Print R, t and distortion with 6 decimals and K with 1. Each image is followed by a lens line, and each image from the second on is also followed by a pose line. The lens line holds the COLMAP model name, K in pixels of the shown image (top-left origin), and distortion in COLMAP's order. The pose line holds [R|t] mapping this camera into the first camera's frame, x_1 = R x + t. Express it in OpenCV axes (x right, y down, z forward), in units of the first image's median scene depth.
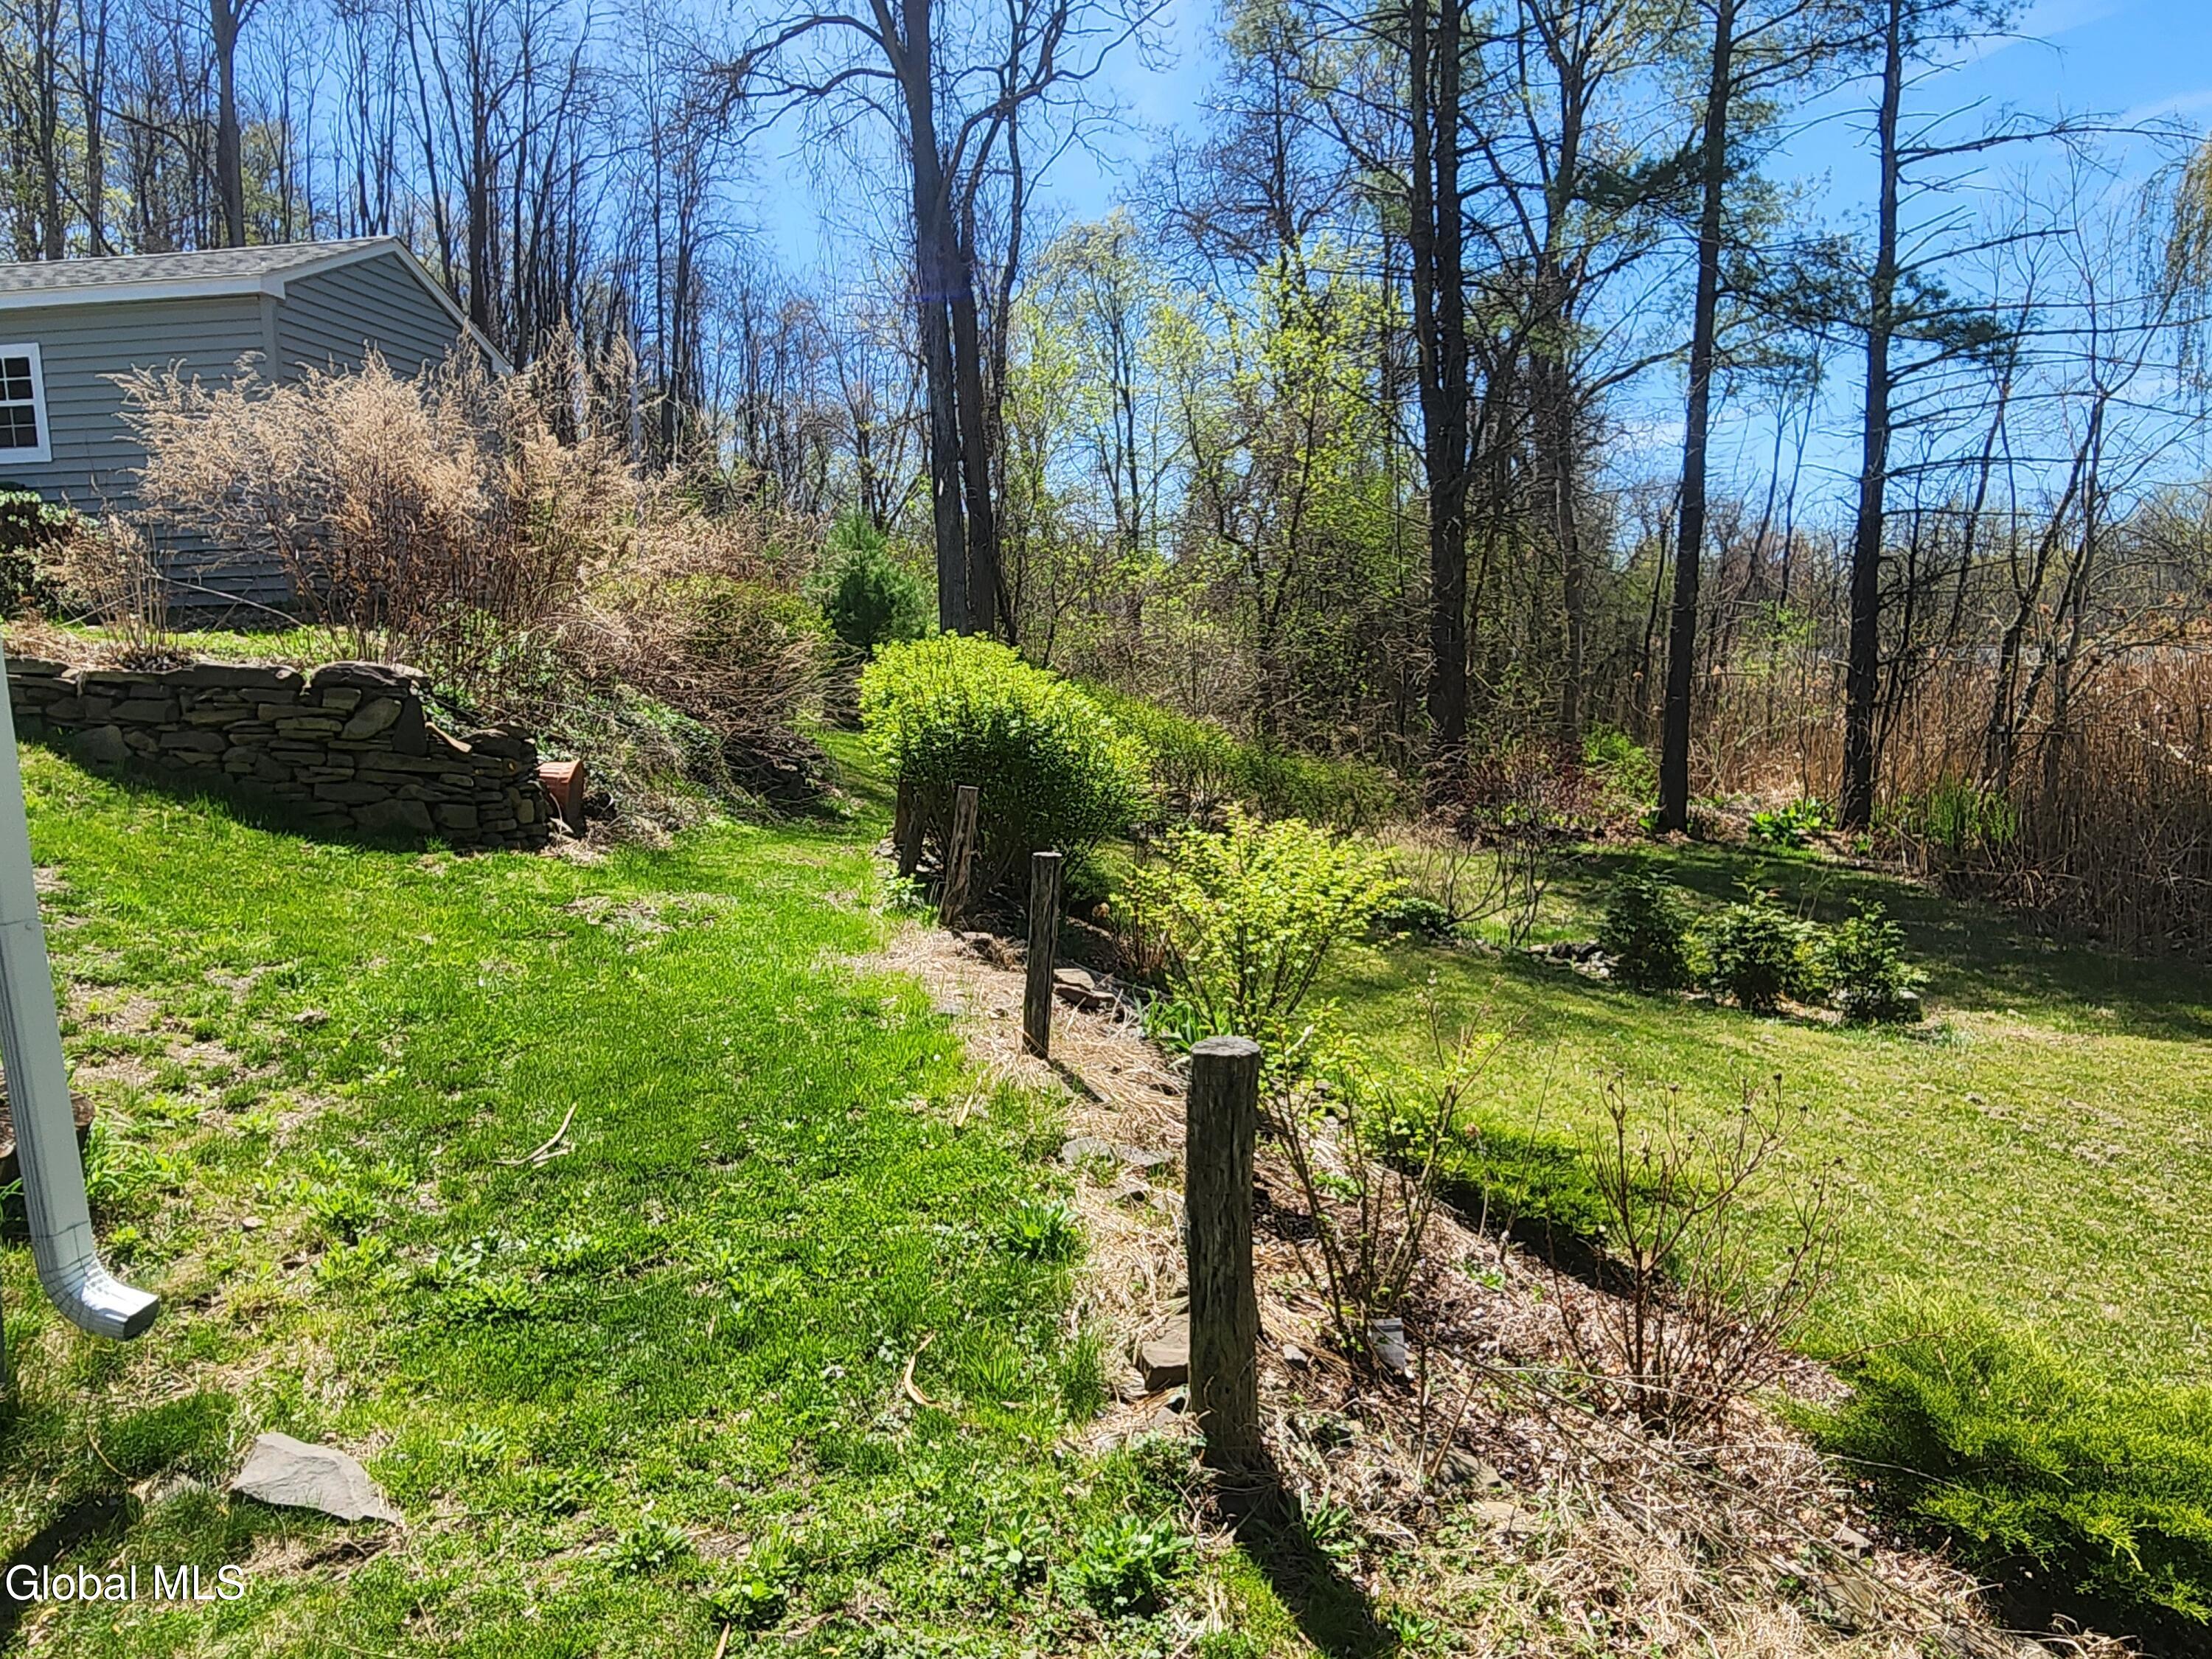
lens RADIAL K [[1474.8, 0, 1113.3], [0, 1474.8, 823.9], [0, 0, 1]] dist [0.007948, -0.007612]
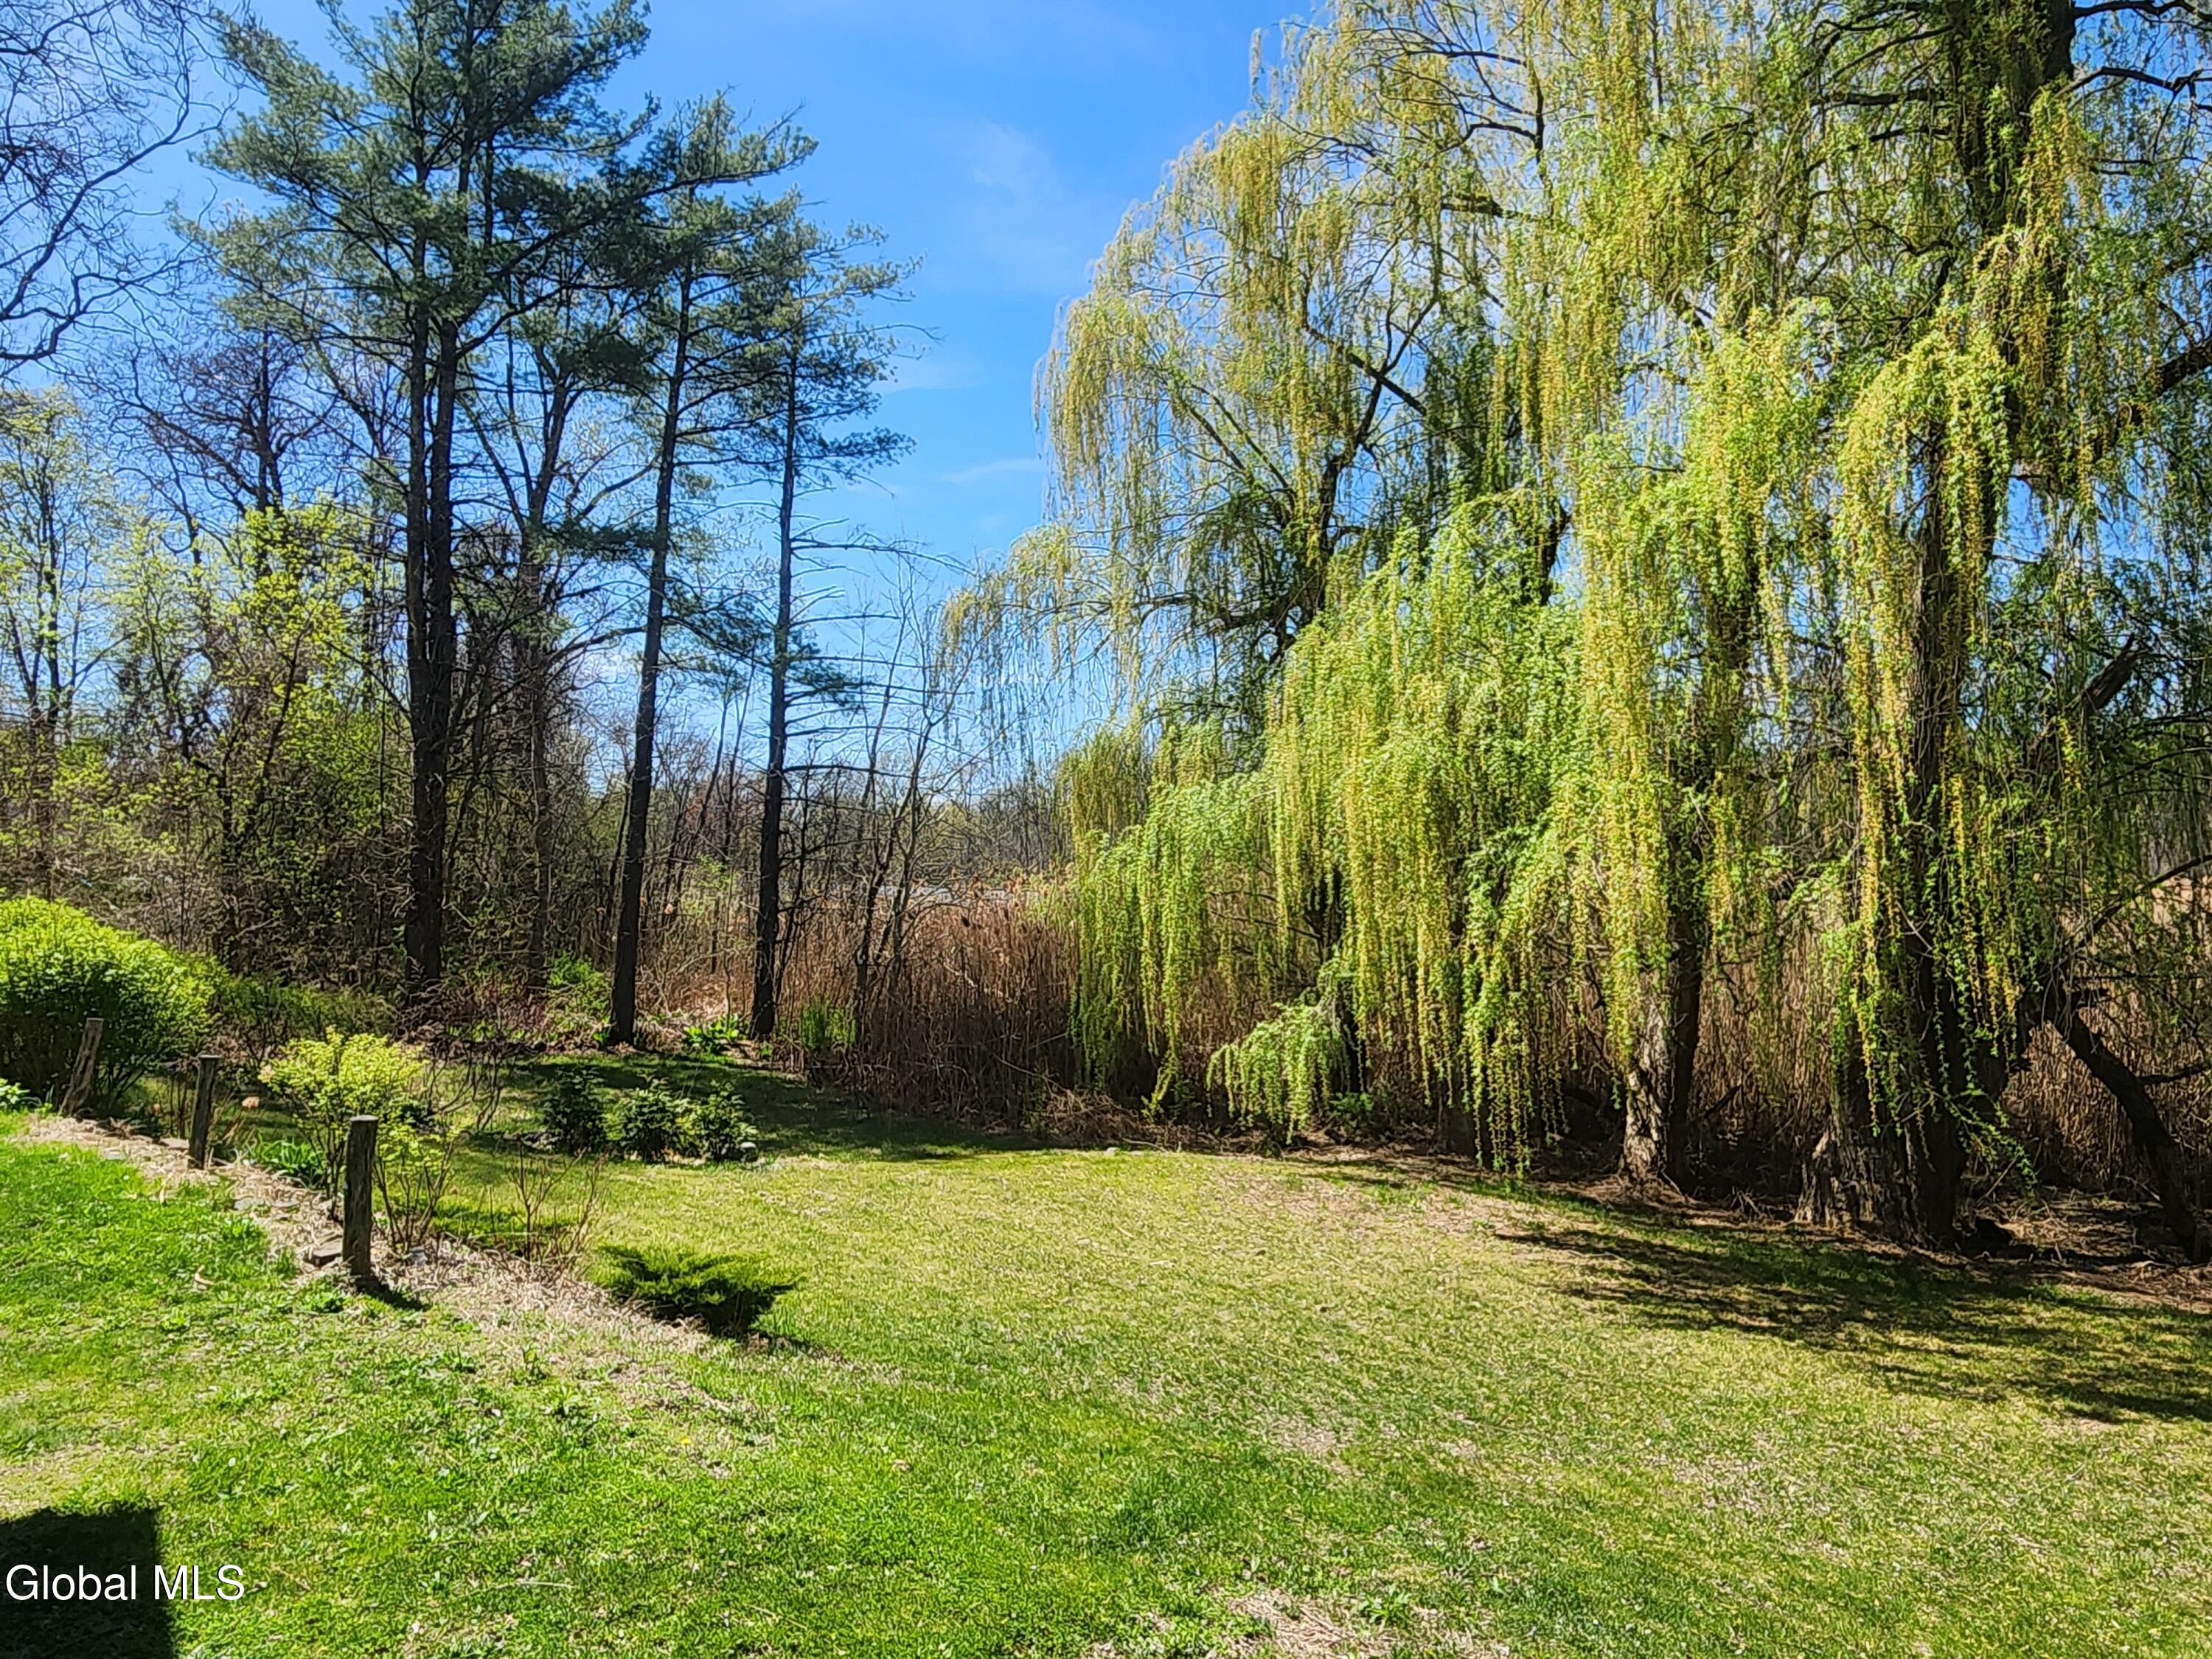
lens RADIAL K [[1474.8, 0, 1117.3], [0, 1474.8, 827.1], [0, 0, 1]] dist [0.007948, -0.007612]
pose [[0.785637, 0.064522, 0.615314, -0.057842], [0.024513, 0.990520, -0.135165, 0.002698], [-0.618202, 0.121274, 0.776607, -0.215397]]
